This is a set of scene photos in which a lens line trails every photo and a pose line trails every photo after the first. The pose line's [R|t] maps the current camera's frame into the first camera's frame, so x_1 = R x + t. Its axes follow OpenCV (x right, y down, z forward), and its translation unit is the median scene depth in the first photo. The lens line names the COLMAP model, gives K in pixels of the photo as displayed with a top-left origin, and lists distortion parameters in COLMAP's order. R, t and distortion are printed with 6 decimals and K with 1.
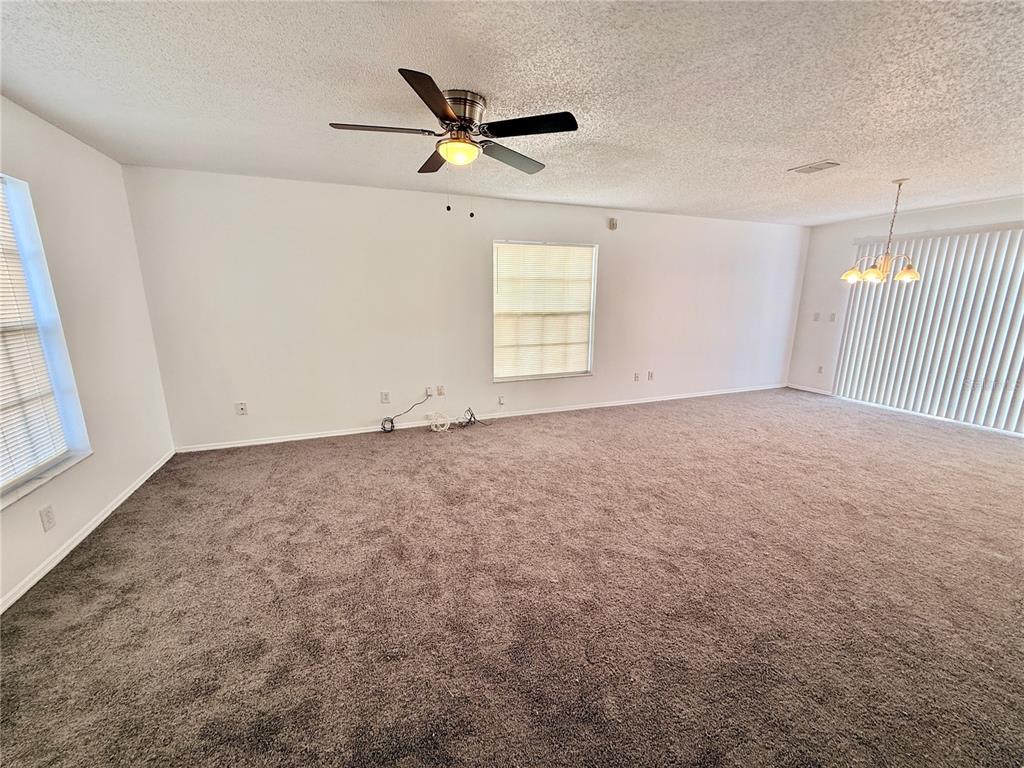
lens RADIAL K [[406.8, 0, 509.9], [0, 406.8, 386.2], [0, 0, 1]] dist [-0.000912, -0.000105]
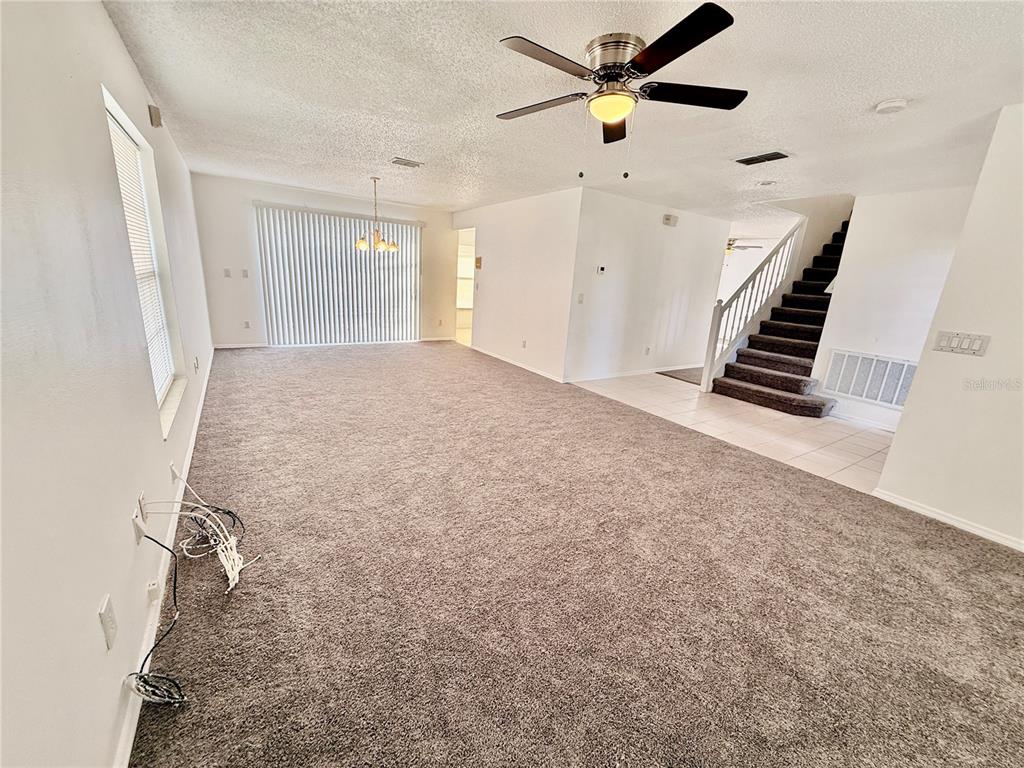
lens RADIAL K [[406.8, 0, 509.9], [0, 406.8, 386.2], [0, 0, 1]] dist [-0.000912, -0.000105]
pose [[-0.204312, -0.272698, 0.940156, -0.473543], [0.151993, 0.939930, 0.305663, -0.130414], [-0.967034, 0.205348, -0.150590, 0.638424]]
